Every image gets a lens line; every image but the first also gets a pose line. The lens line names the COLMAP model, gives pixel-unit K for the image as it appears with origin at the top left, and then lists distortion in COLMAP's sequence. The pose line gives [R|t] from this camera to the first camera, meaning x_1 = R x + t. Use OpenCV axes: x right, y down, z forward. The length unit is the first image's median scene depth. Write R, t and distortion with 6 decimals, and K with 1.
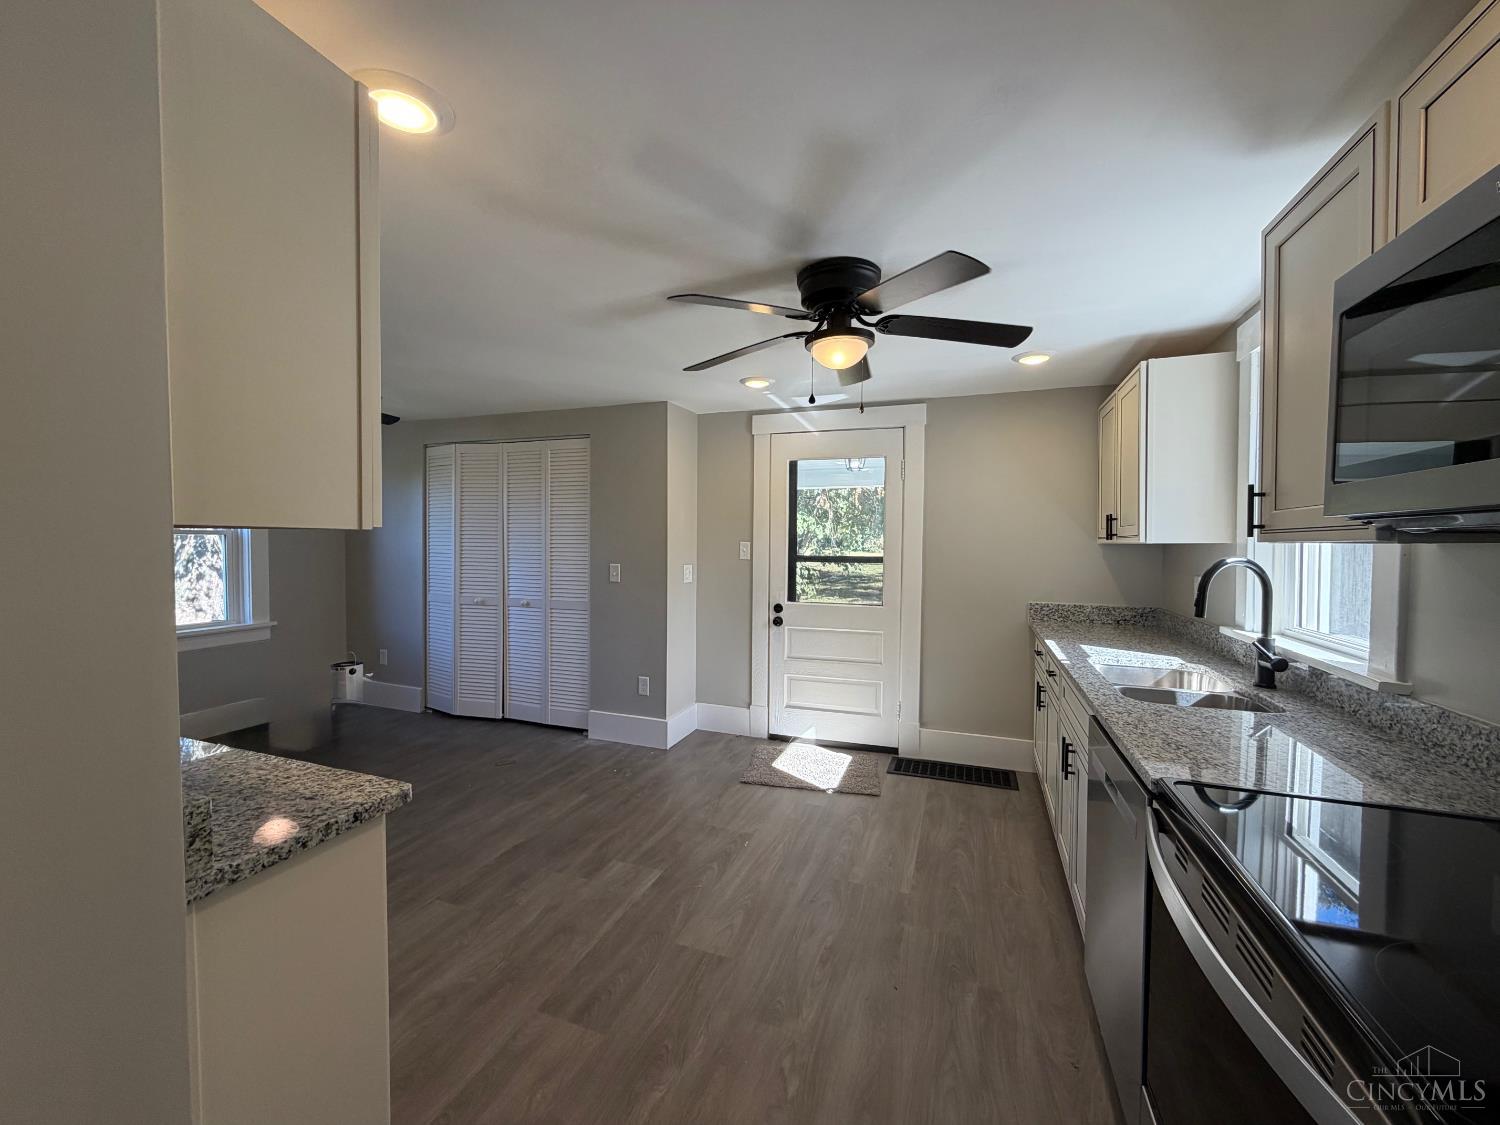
lens RADIAL K [[603.6, 0, 746.9], [0, 603.6, 558.4], [0, 0, 1]] dist [-0.000791, -0.000189]
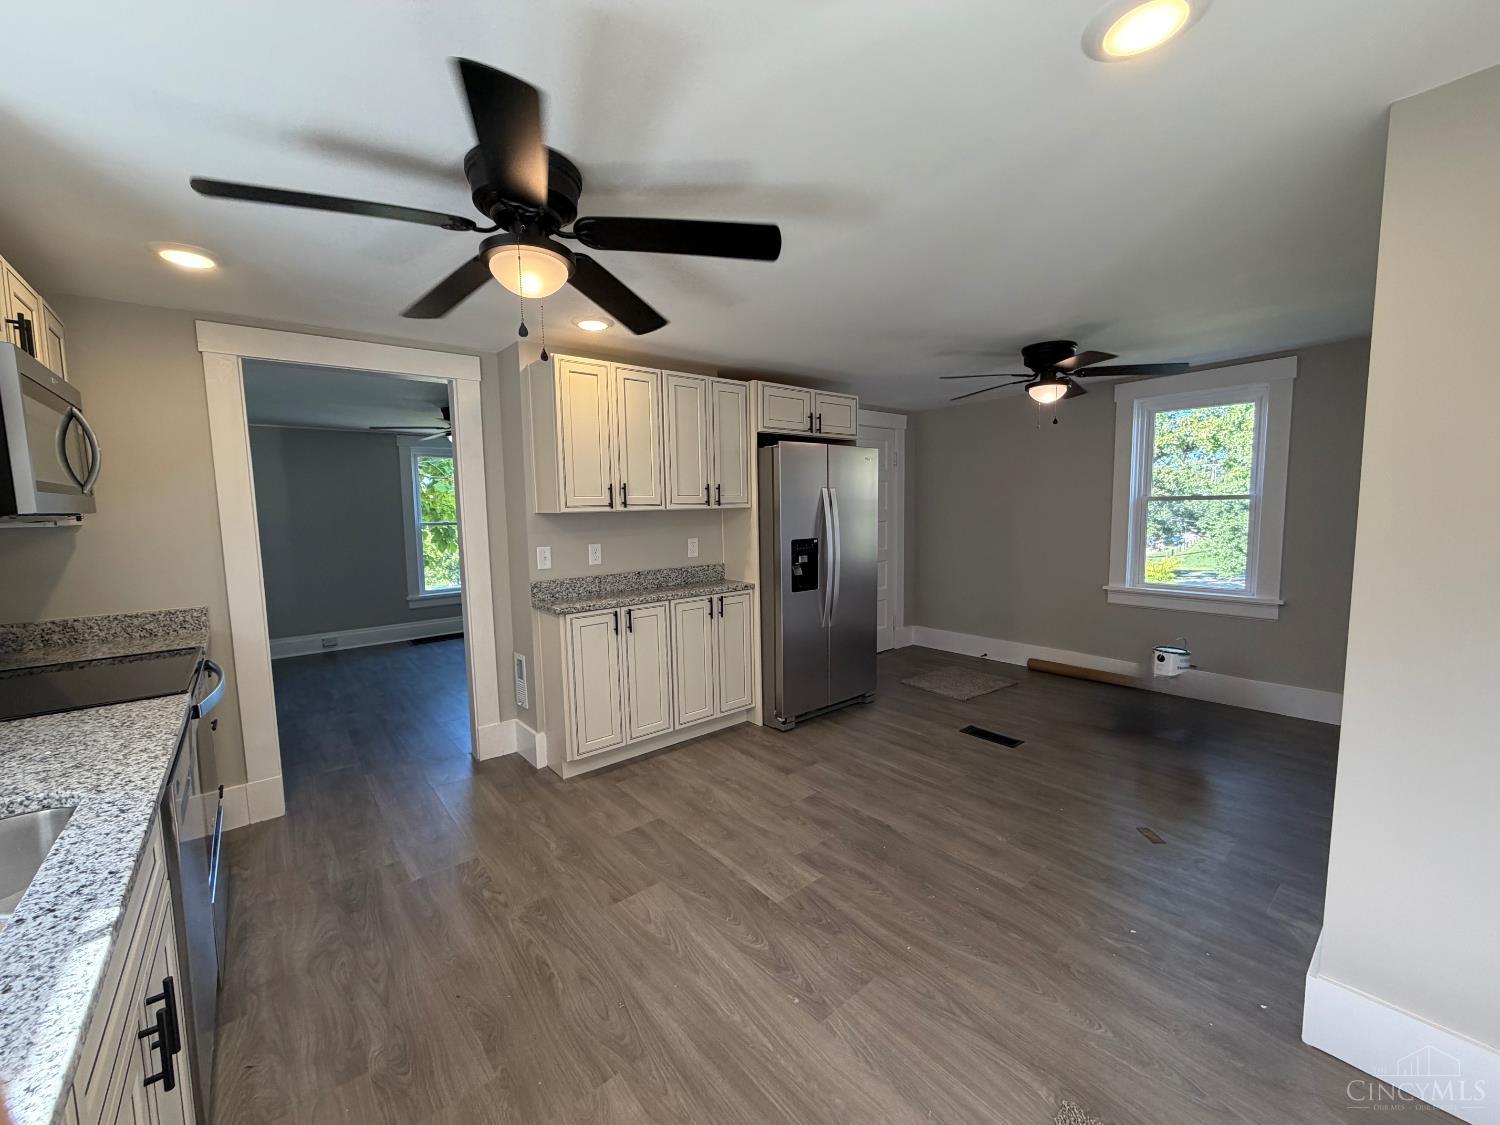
lens RADIAL K [[603.6, 0, 744.5], [0, 603.6, 561.3], [0, 0, 1]] dist [-0.000791, -0.000189]
pose [[-0.507468, 0.085111, -0.857457, 0.567818], [-0.011825, 0.994328, 0.105695, -0.053153], [0.861589, 0.063776, -0.503583, 1.336992]]
